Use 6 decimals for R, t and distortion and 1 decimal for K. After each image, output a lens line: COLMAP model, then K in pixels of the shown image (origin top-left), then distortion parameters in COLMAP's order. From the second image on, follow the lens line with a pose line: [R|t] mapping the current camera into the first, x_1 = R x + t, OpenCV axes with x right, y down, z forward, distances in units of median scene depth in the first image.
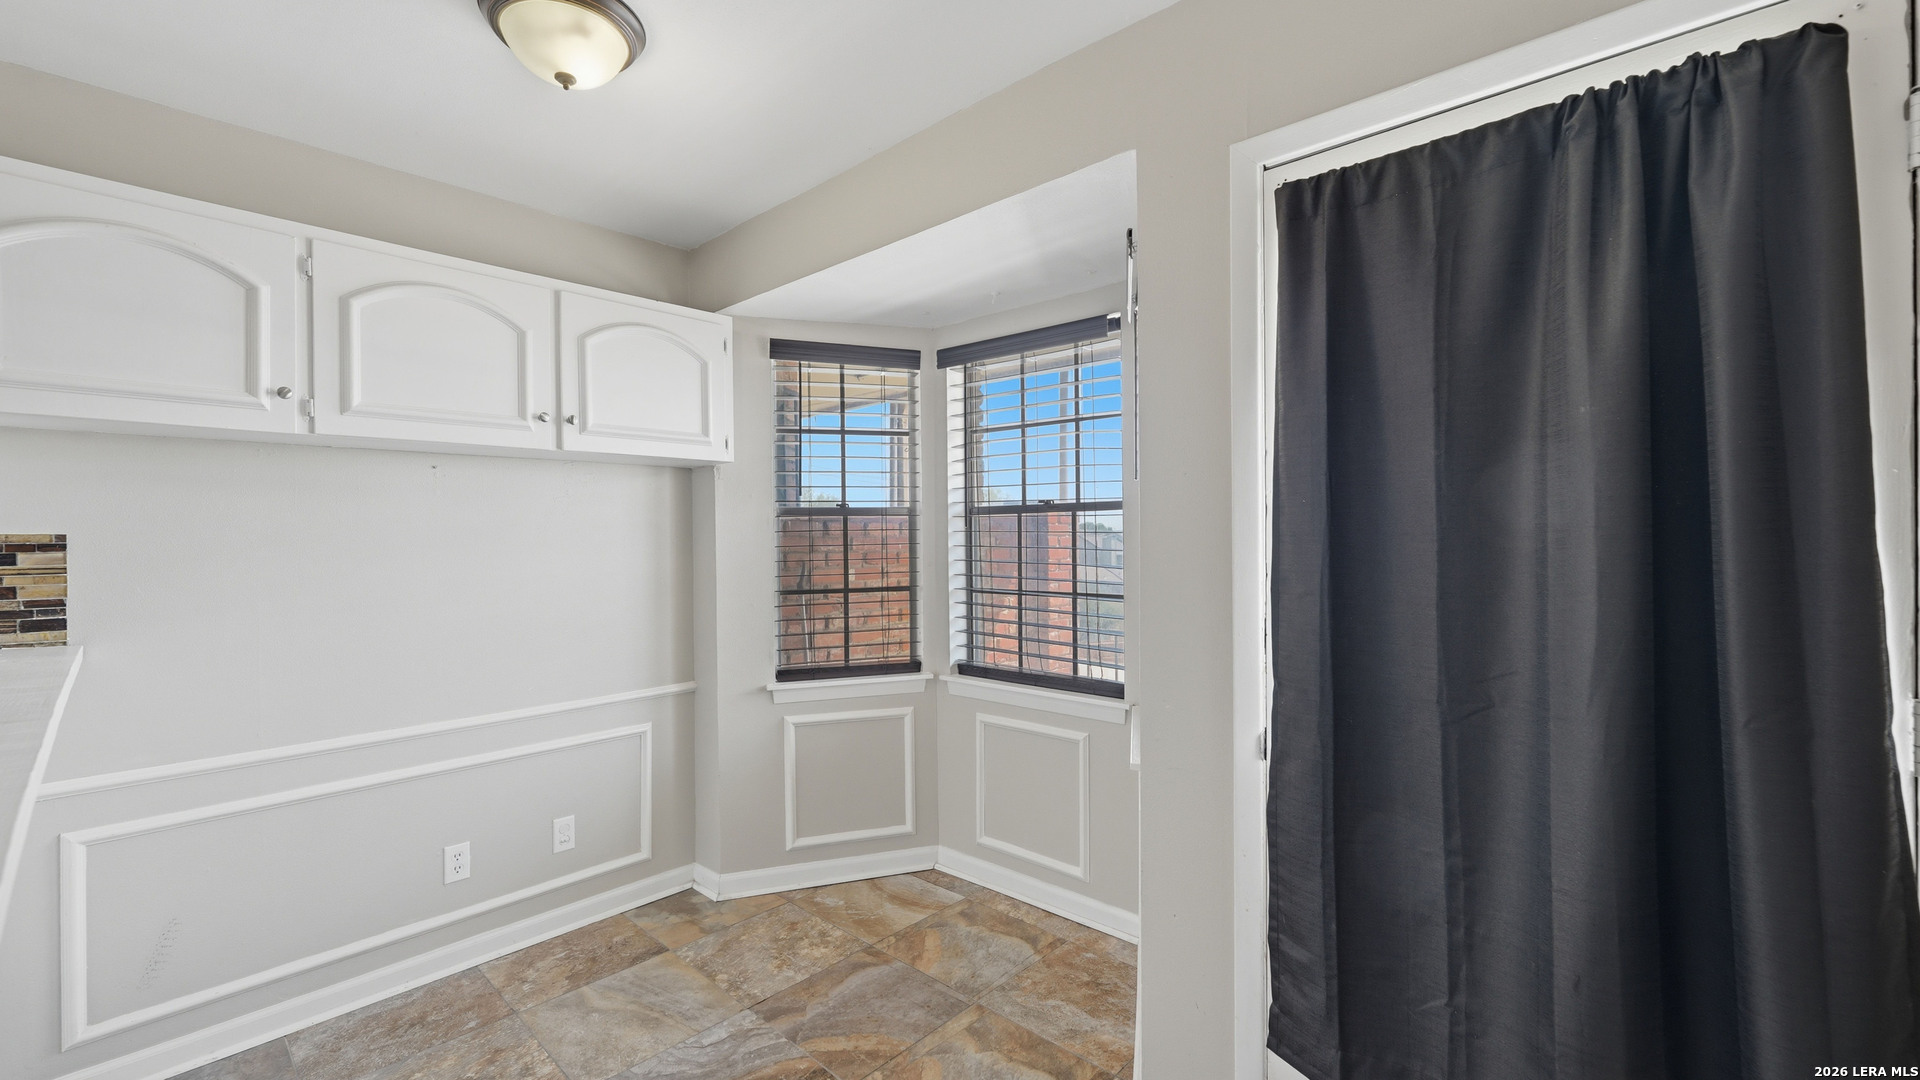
lens RADIAL K [[777.1, 0, 959.3], [0, 777.1, 540.4], [0, 0, 1]] dist [-0.003543, 0.001469]
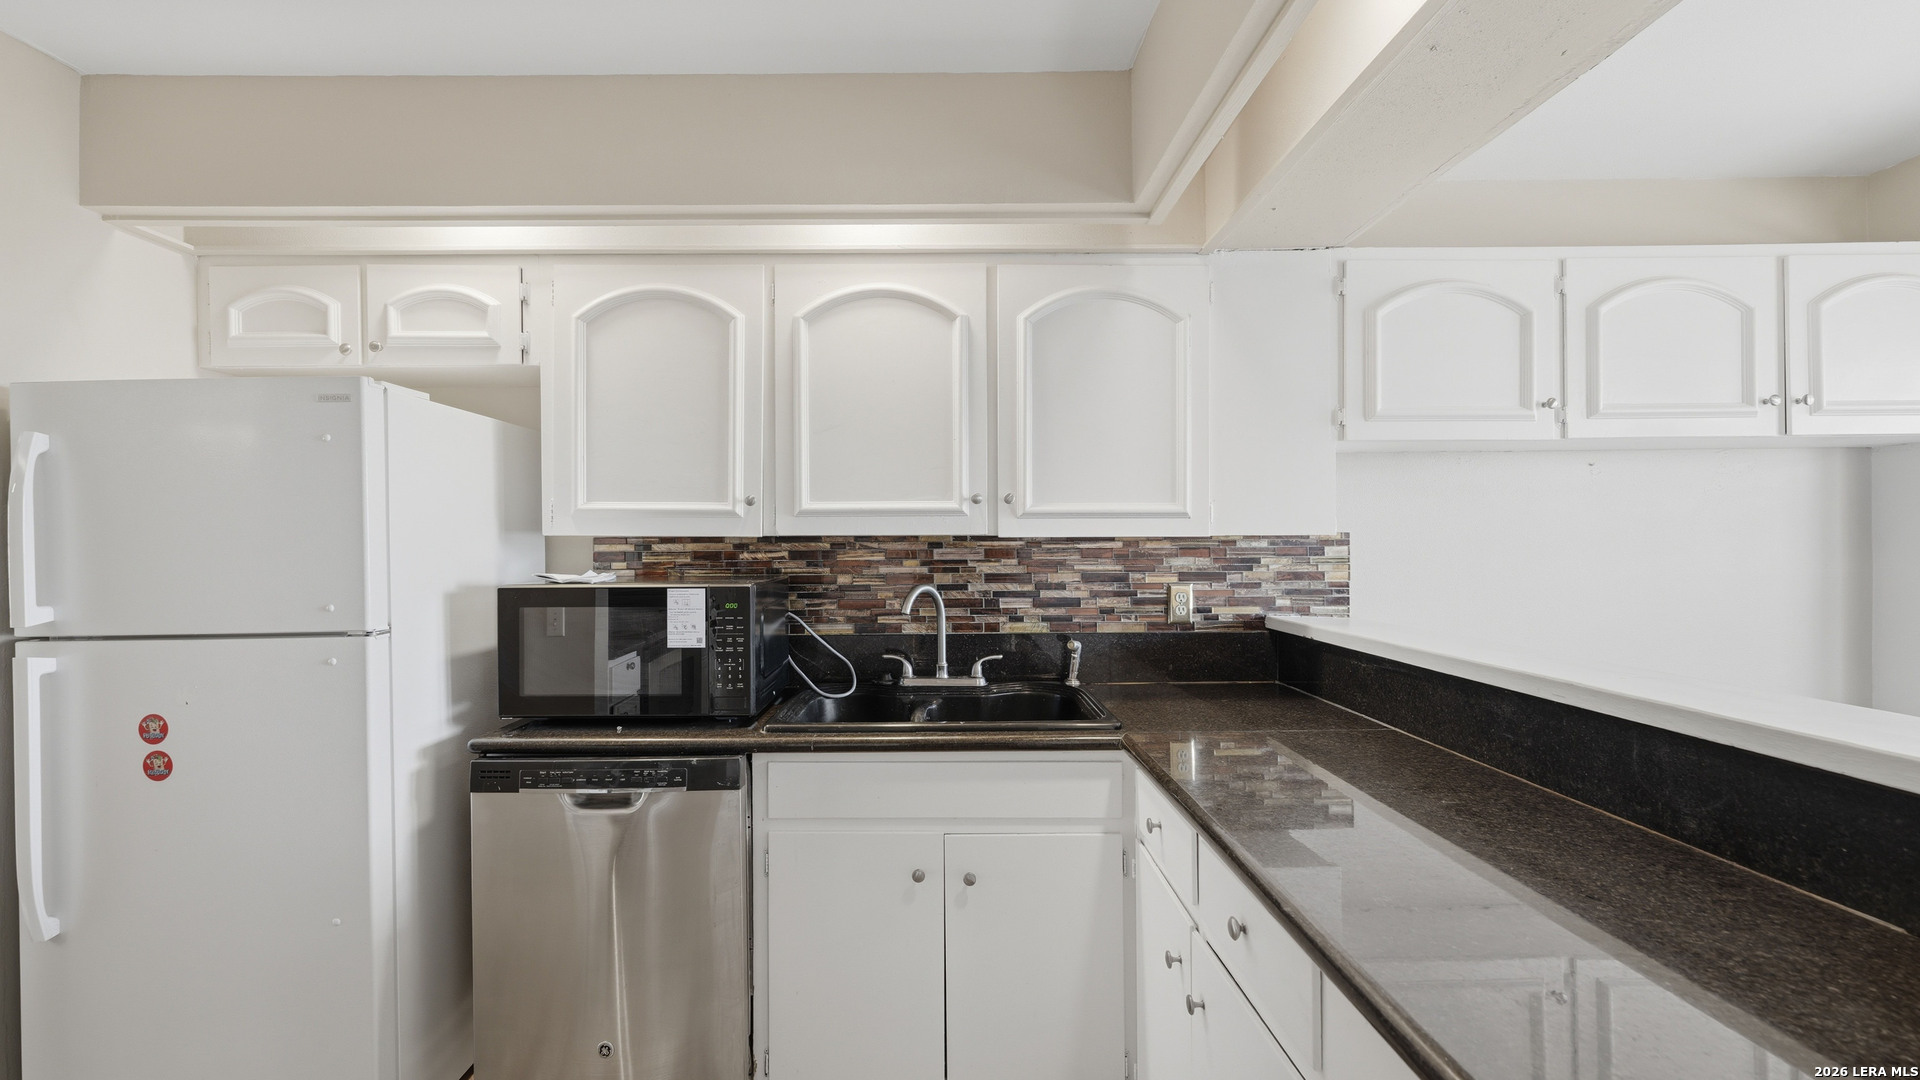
lens RADIAL K [[777.1, 0, 932.7], [0, 777.1, 542.1], [0, 0, 1]] dist [-0.003543, 0.001469]
pose [[0.678917, 0.004270, -0.734203, -0.537671], [-0.002712, 0.999991, 0.003307, 0.005060], [0.734210, -0.000254, 0.678922, -0.322573]]
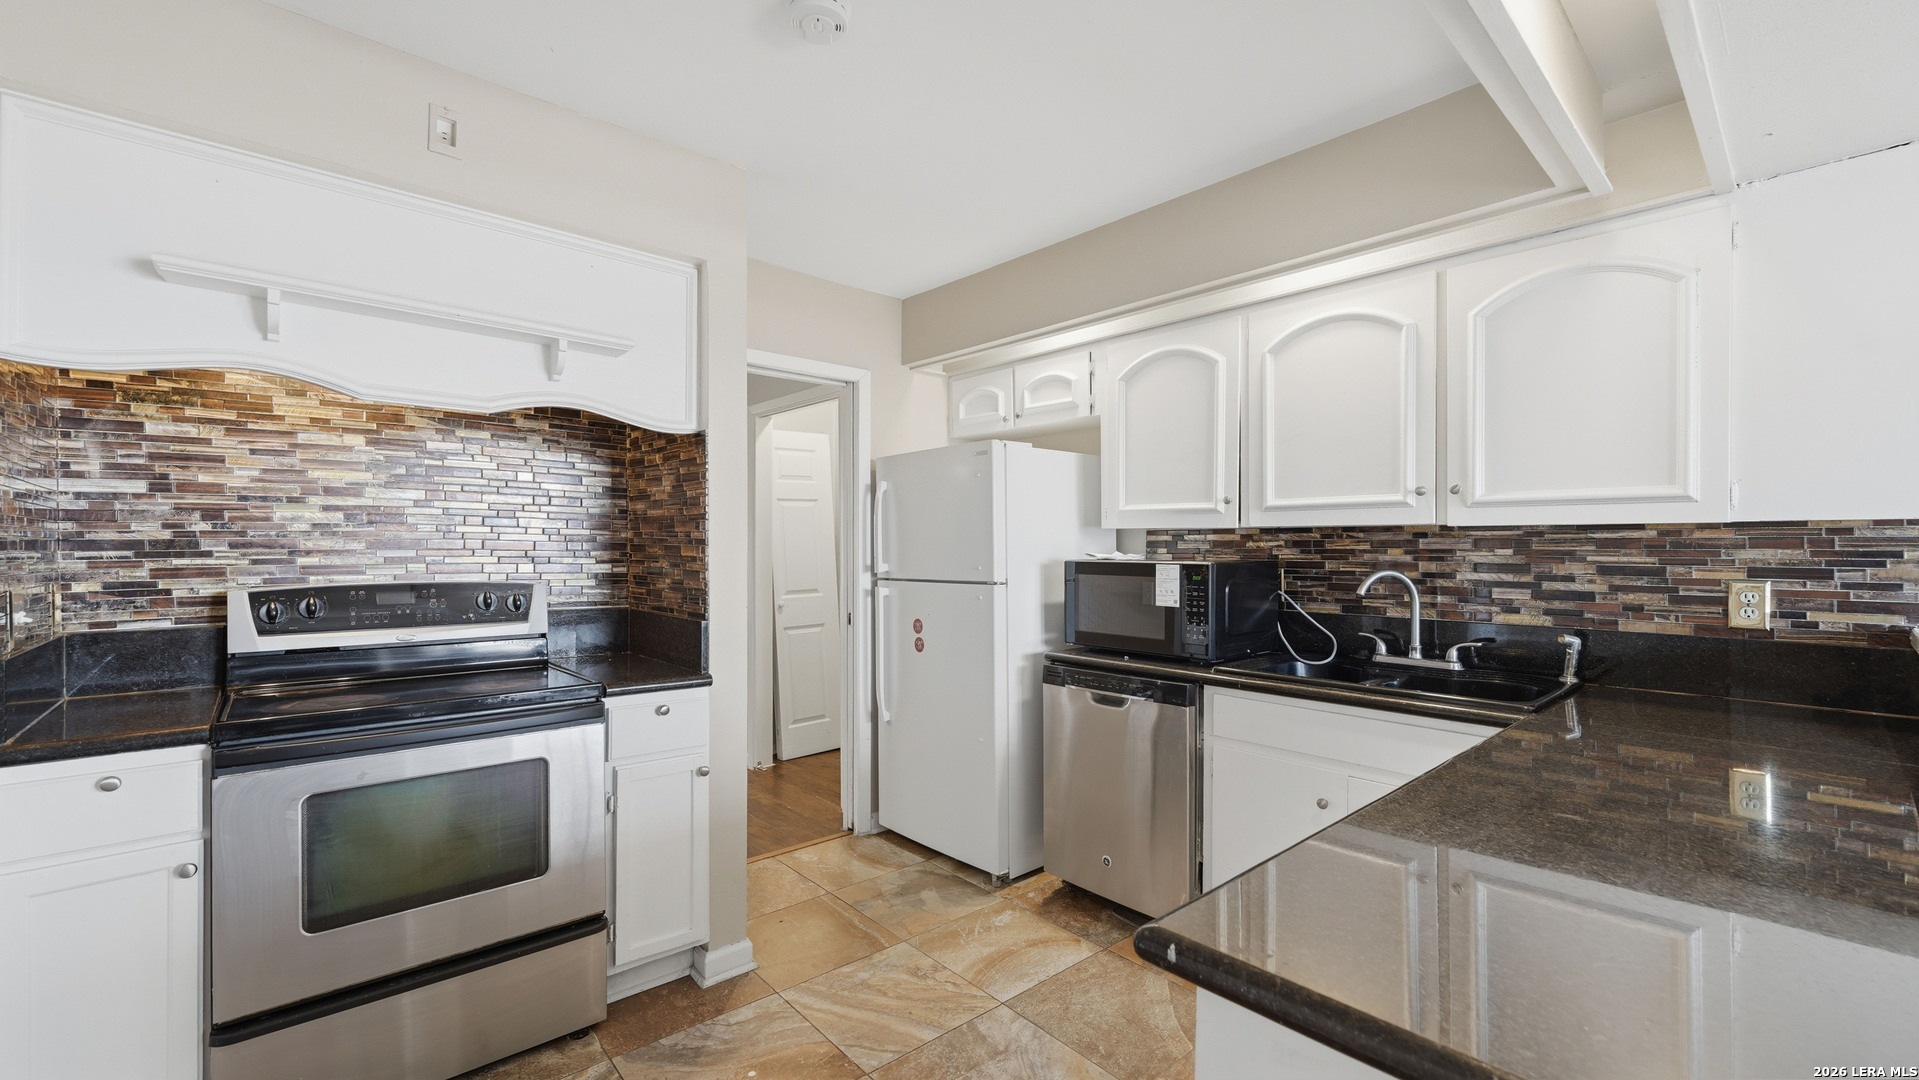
lens RADIAL K [[776.7, 0, 955.0], [0, 776.7, 550.0], [0, 0, 1]] dist [-0.003543, 0.001469]
pose [[-0.093447, 0.013897, -0.995527, -0.137304], [-0.003668, 0.999891, 0.014302, 0.020441], [0.995618, 0.004988, -0.093386, -0.165821]]
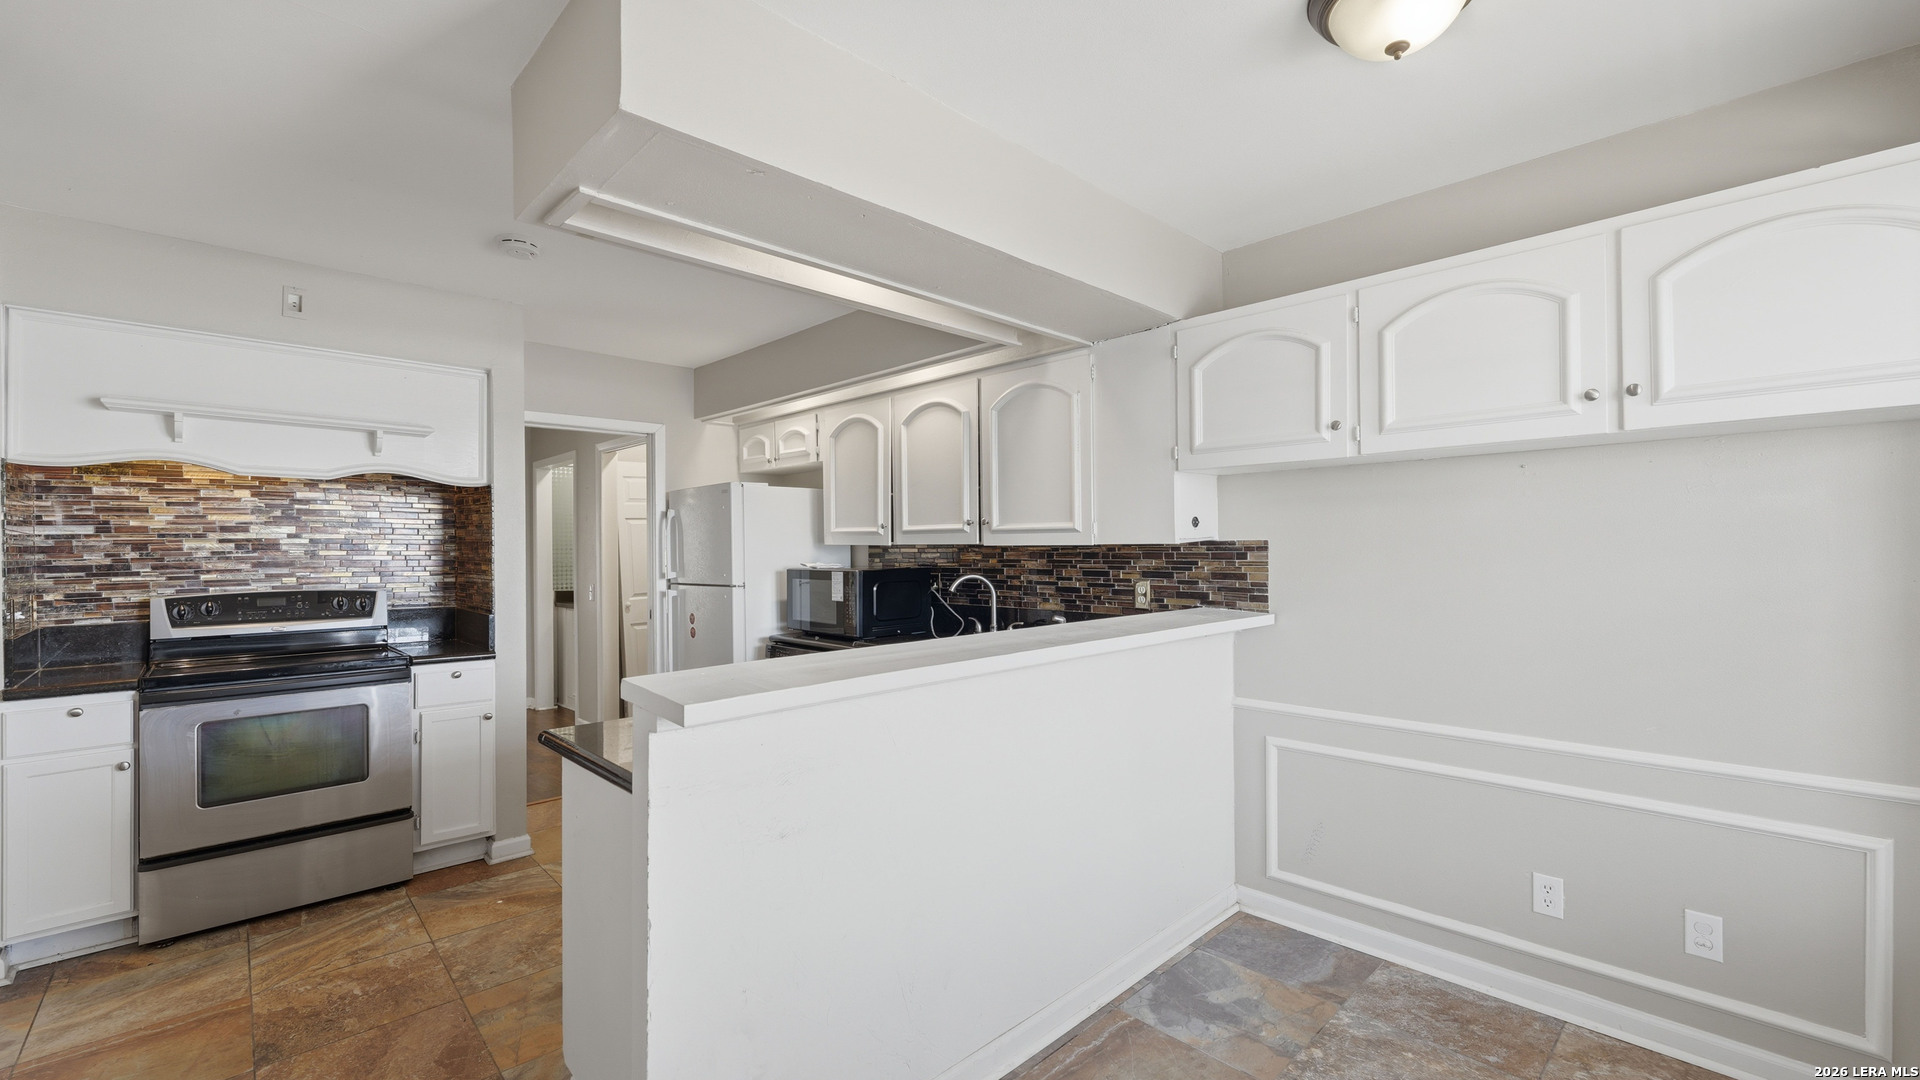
lens RADIAL K [[777.1, 0, 956.7], [0, 777.1, 544.2], [0, 0, 1]] dist [-0.003543, 0.001469]
pose [[-0.049924, 0.007219, -0.998727, 0.321084], [0.005909, 0.999959, 0.006933, -0.011133], [0.998736, -0.005556, -0.049965, 0.375720]]
